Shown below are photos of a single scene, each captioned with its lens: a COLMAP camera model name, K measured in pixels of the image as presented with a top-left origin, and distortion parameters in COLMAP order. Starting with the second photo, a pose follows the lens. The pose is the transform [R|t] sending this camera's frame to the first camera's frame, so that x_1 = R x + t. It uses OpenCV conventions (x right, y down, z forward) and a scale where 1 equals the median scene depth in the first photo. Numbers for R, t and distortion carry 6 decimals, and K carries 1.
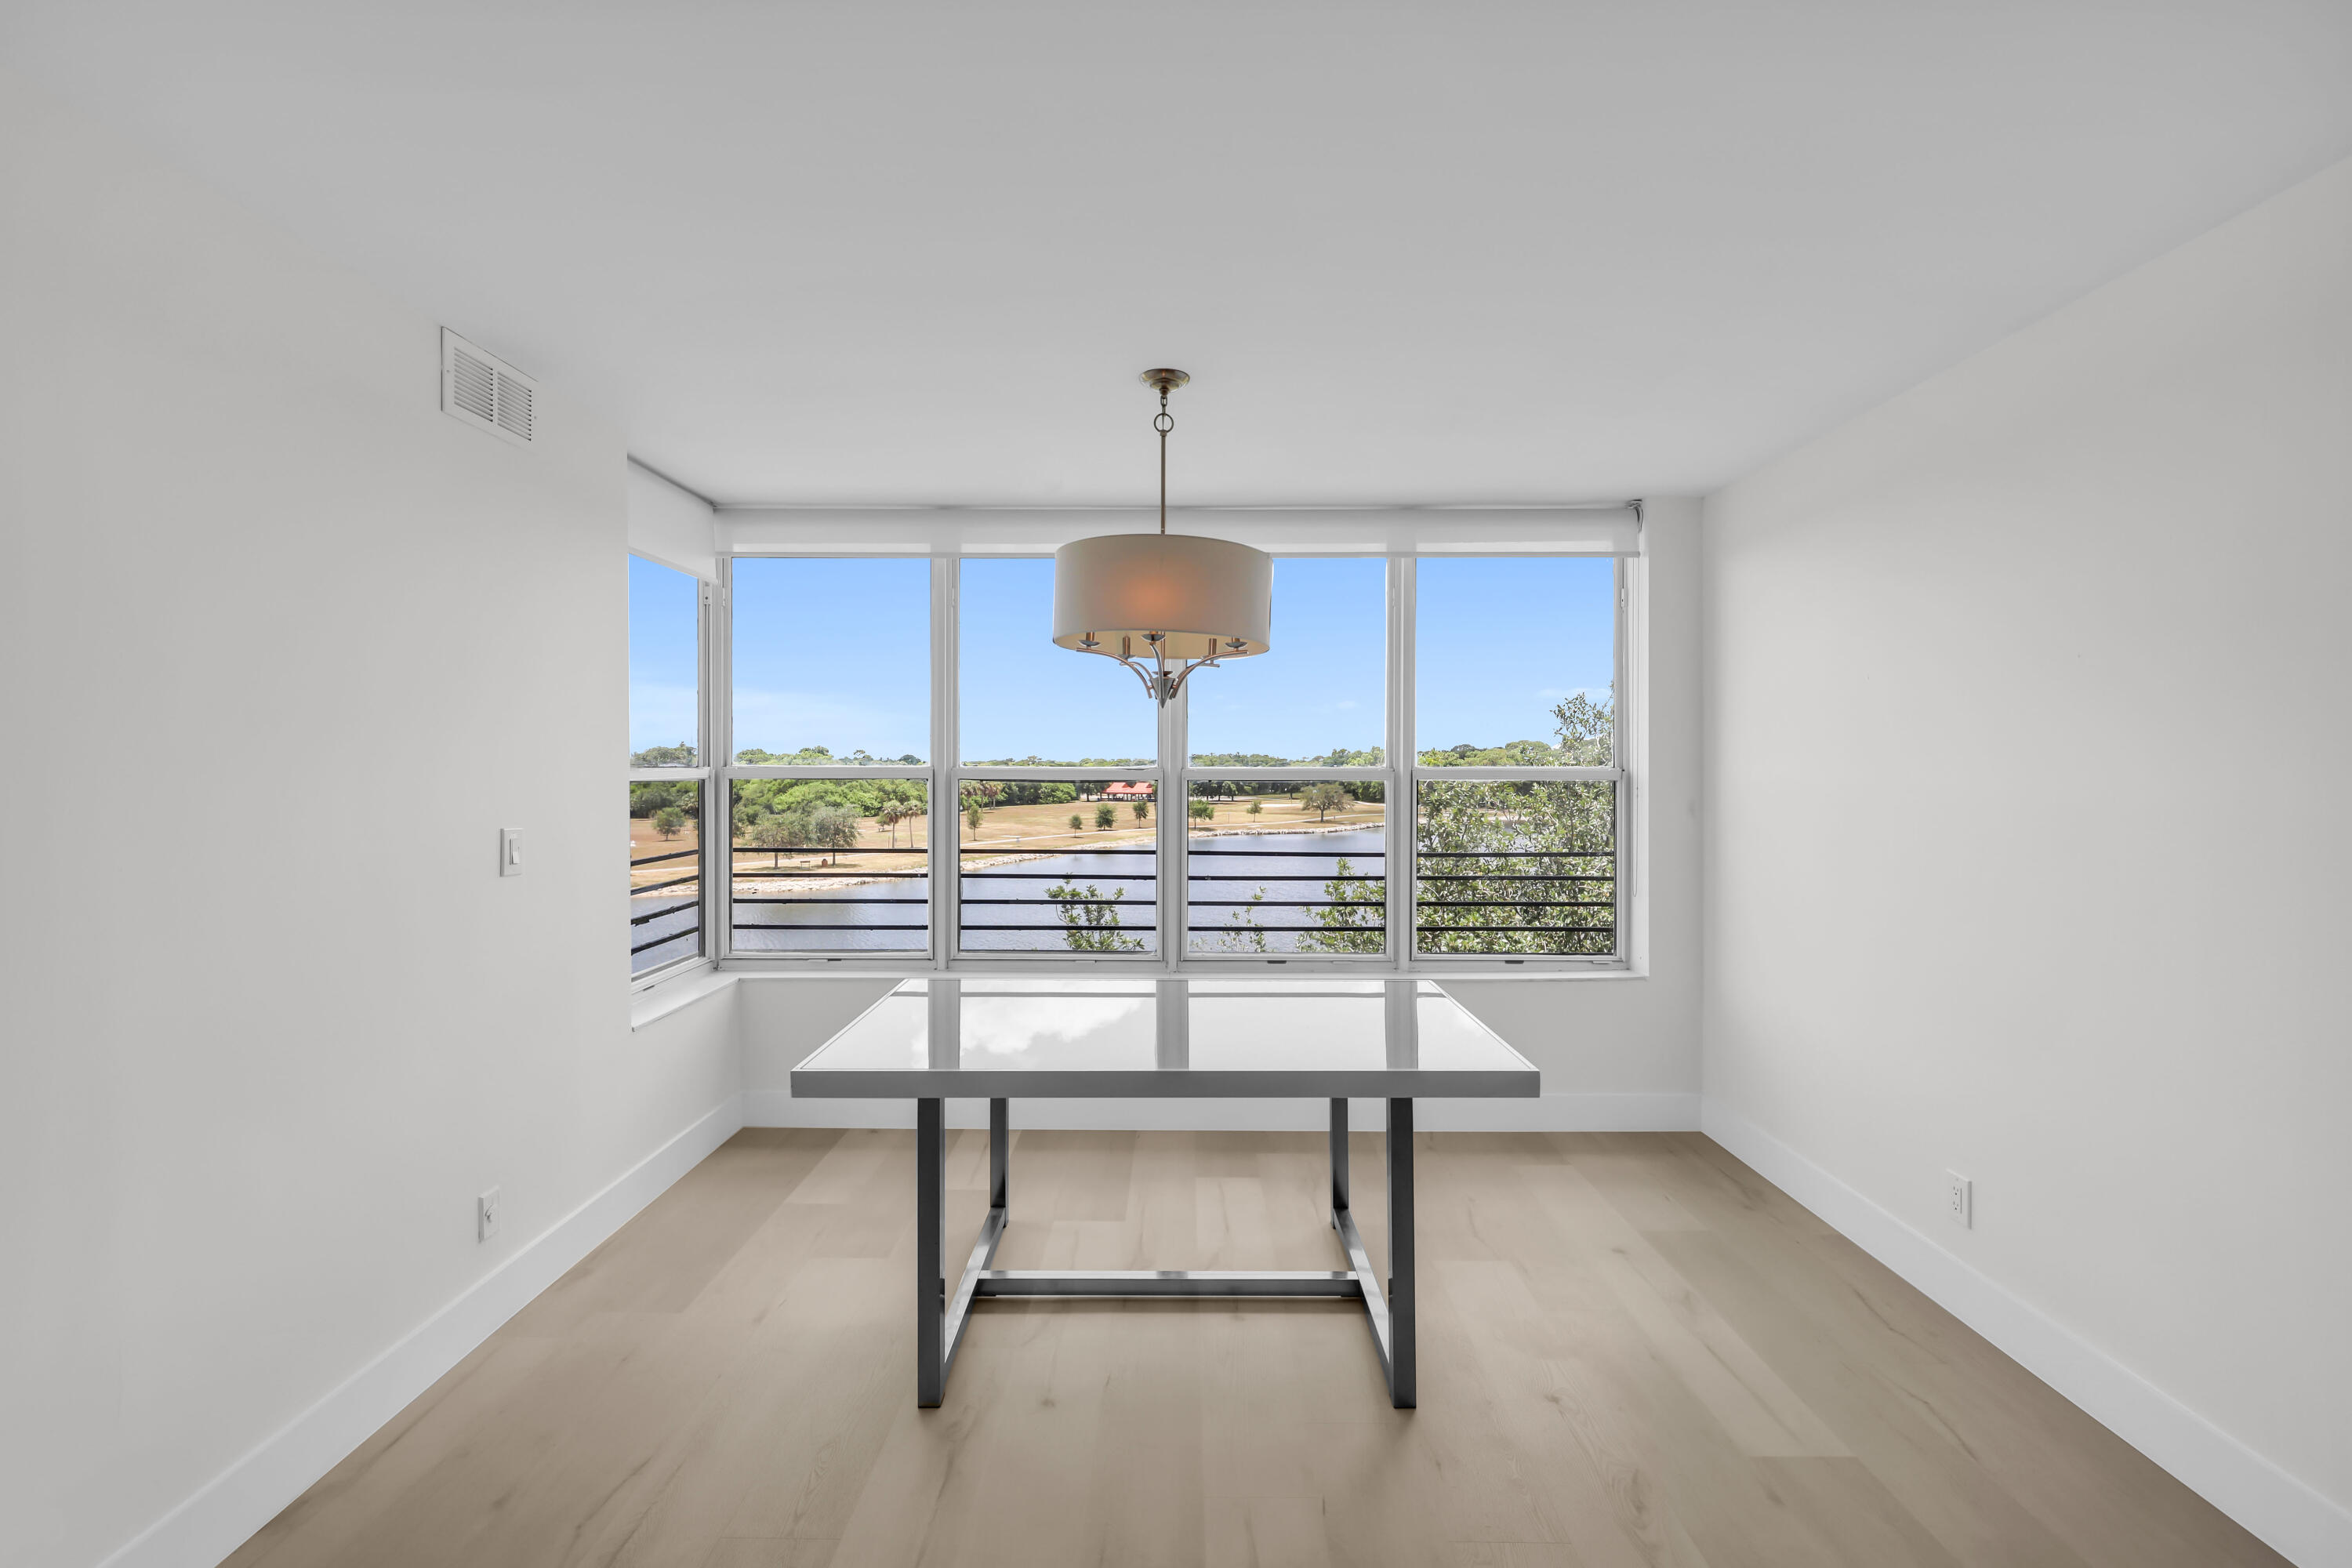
lens RADIAL K [[994.0, 0, 1169.7], [0, 994.0, 770.7], [0, 0, 1]] dist [0.000586, 0.000098]
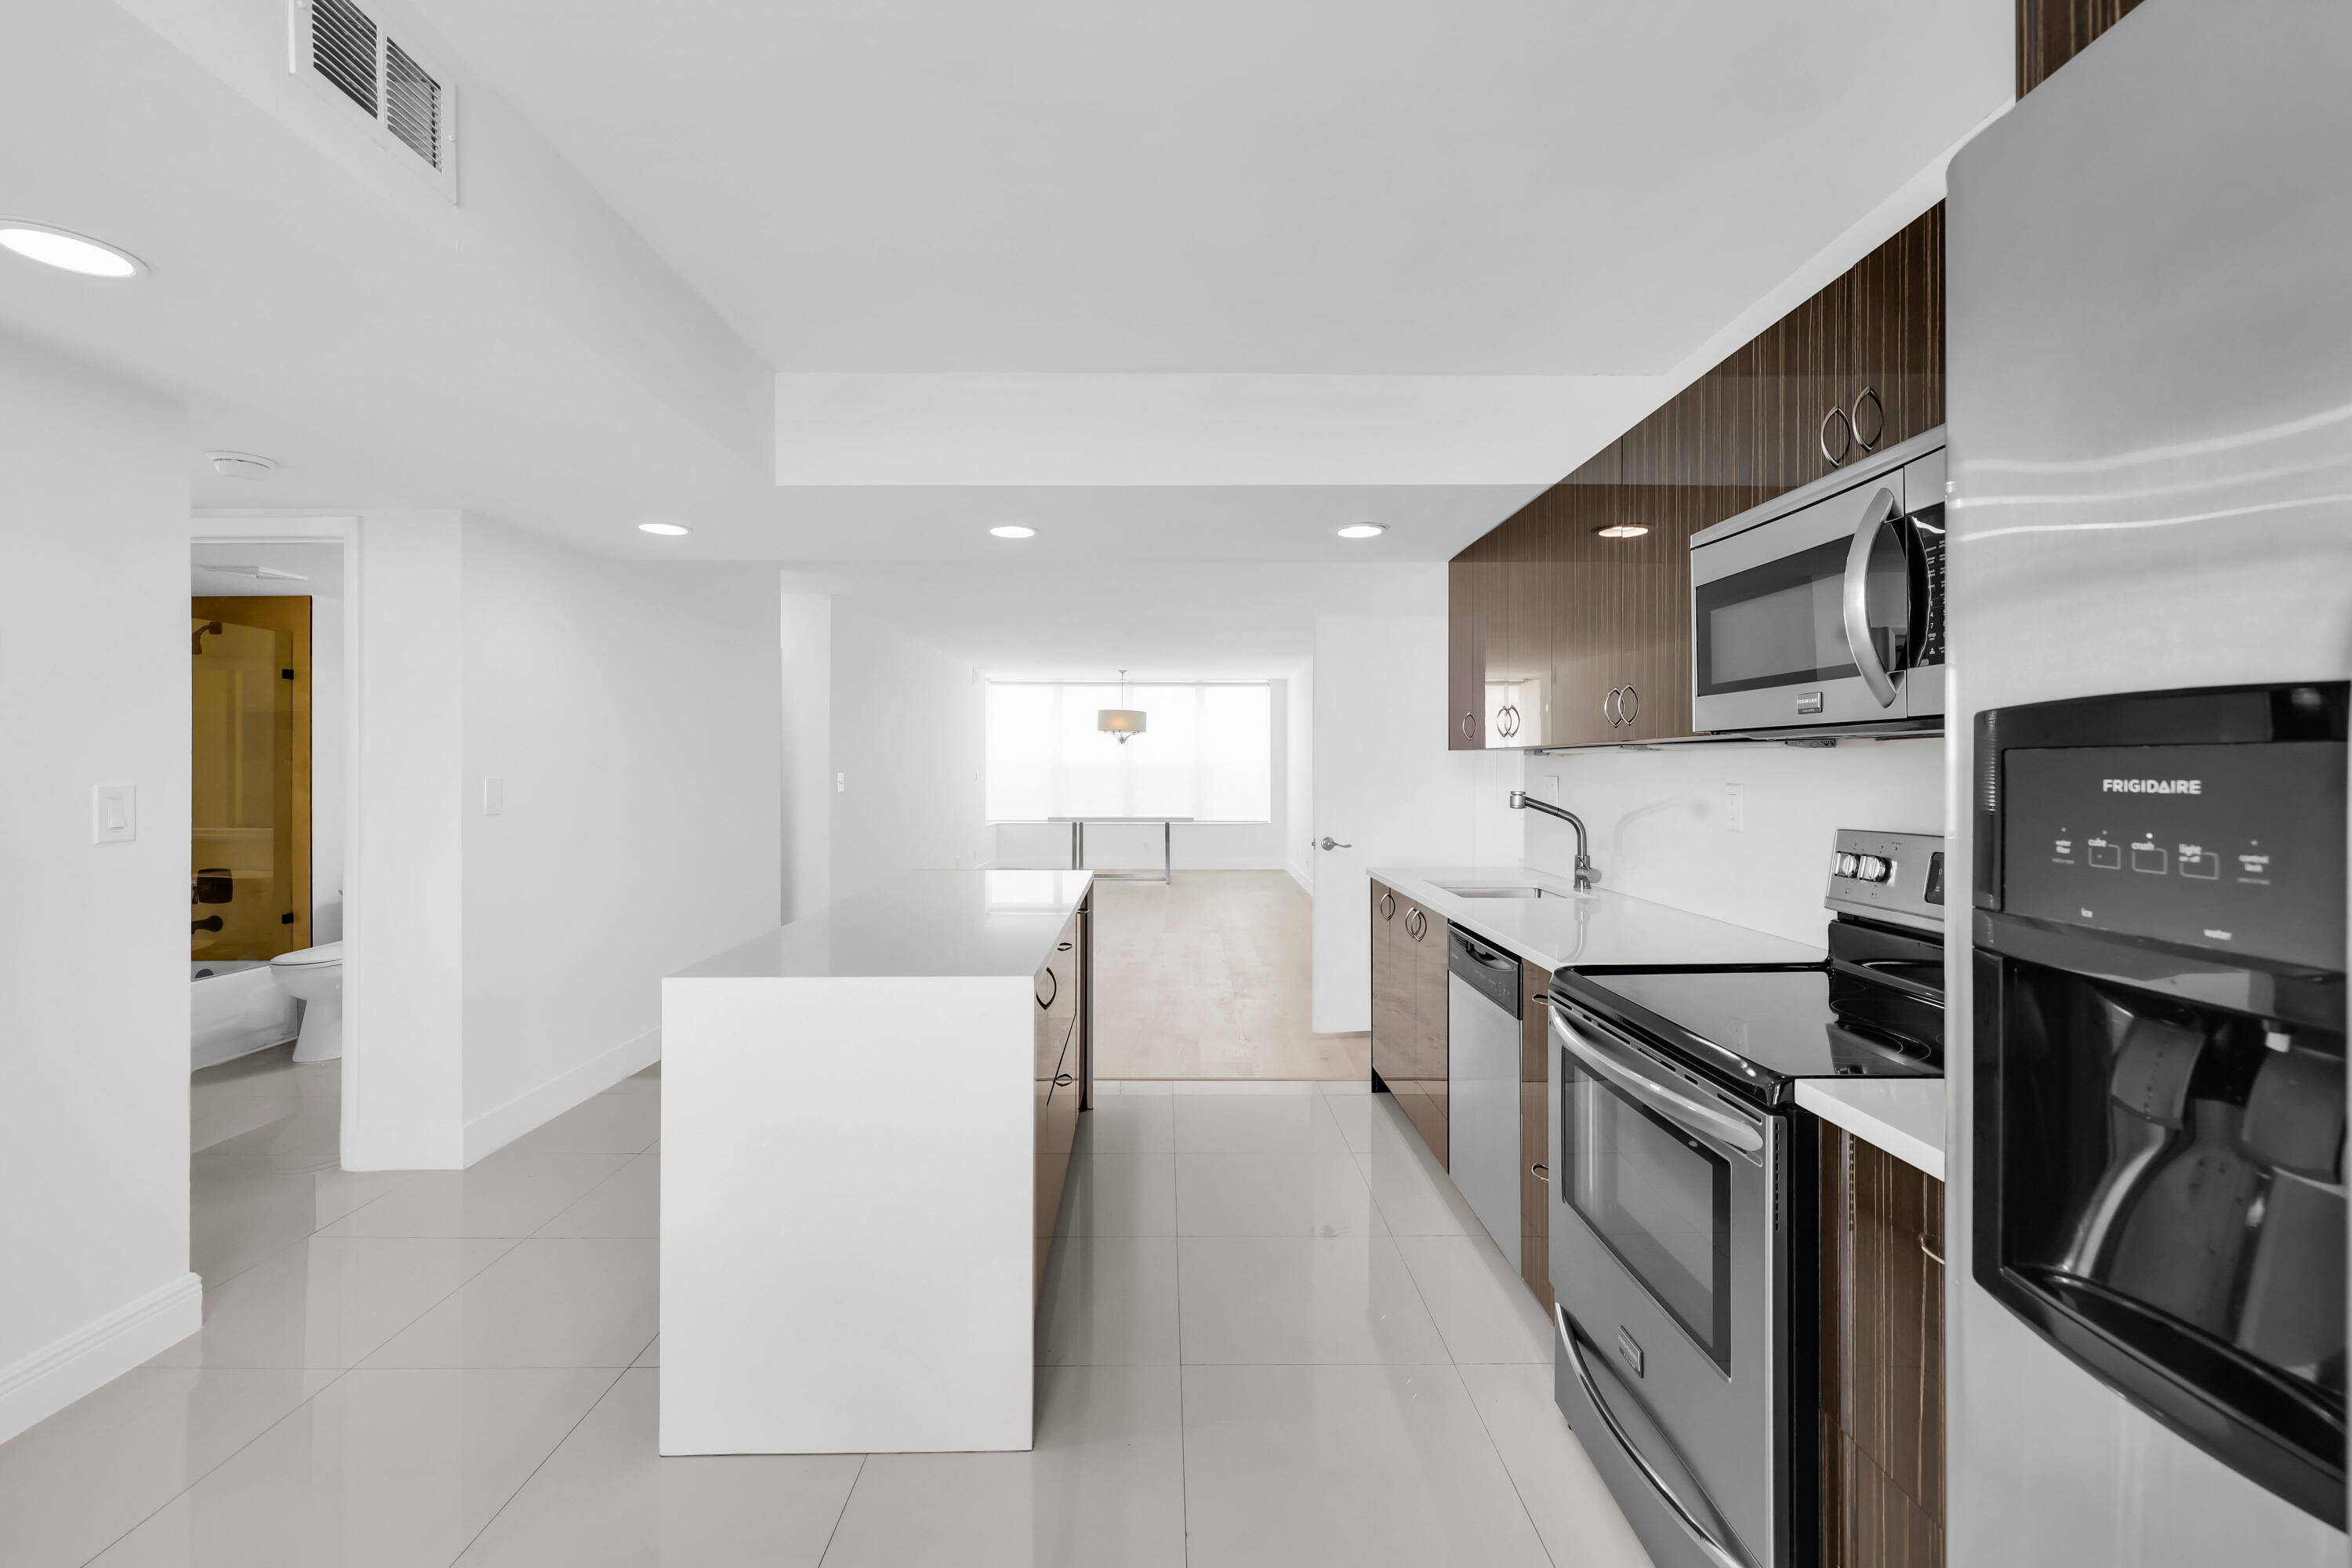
lens RADIAL K [[999.7, 0, 1185.1], [0, 999.7, 760.6], [0, 0, 1]] dist [-0.000116, 0.000299]
pose [[0.999584, 0.004971, 0.028407, 0.007418], [-0.004619, 0.999912, -0.012421, 0.002897], [-0.028467, 0.012285, 0.999519, -0.171324]]
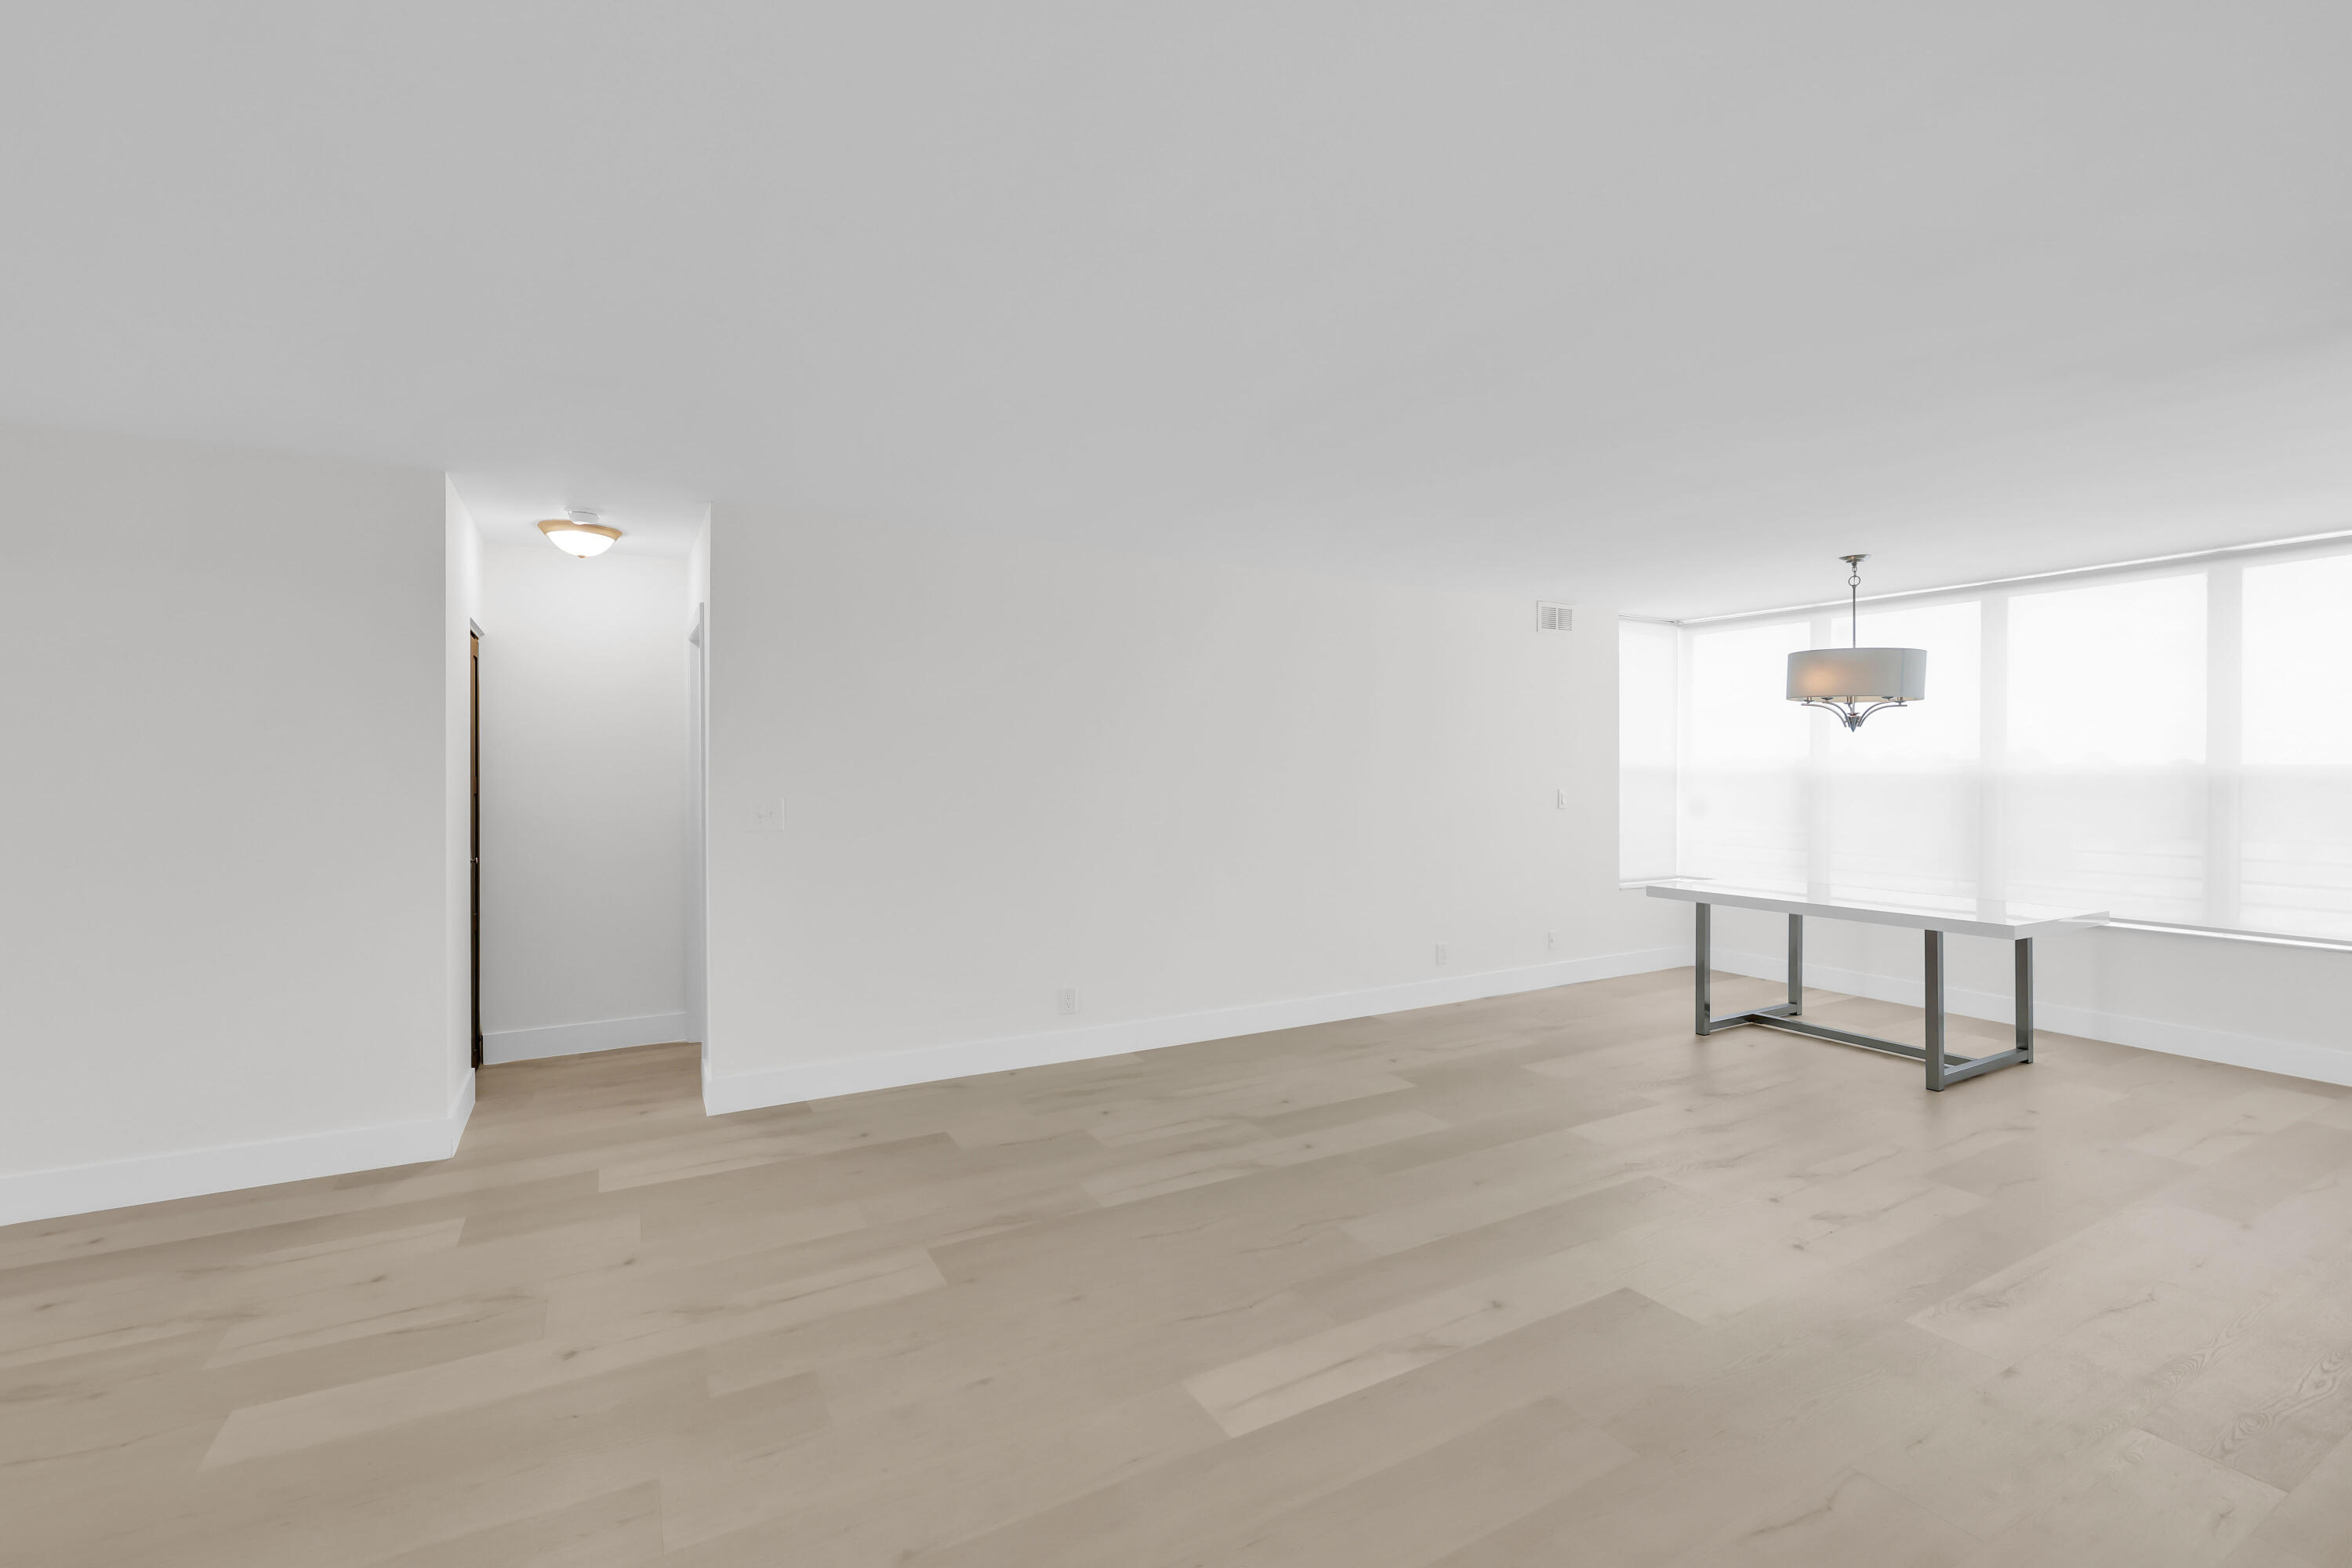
lens RADIAL K [[1019.8, 0, 1176.0], [0, 1019.8, 784.0], [0, 0, 1]] dist [0.001746, 0.000142]
pose [[0.501689, 0.012256, -0.864961, 0.051511], [-0.005768, 0.999925, 0.010823, 0.001022], [0.865029, -0.000441, 0.501722, -0.054093]]
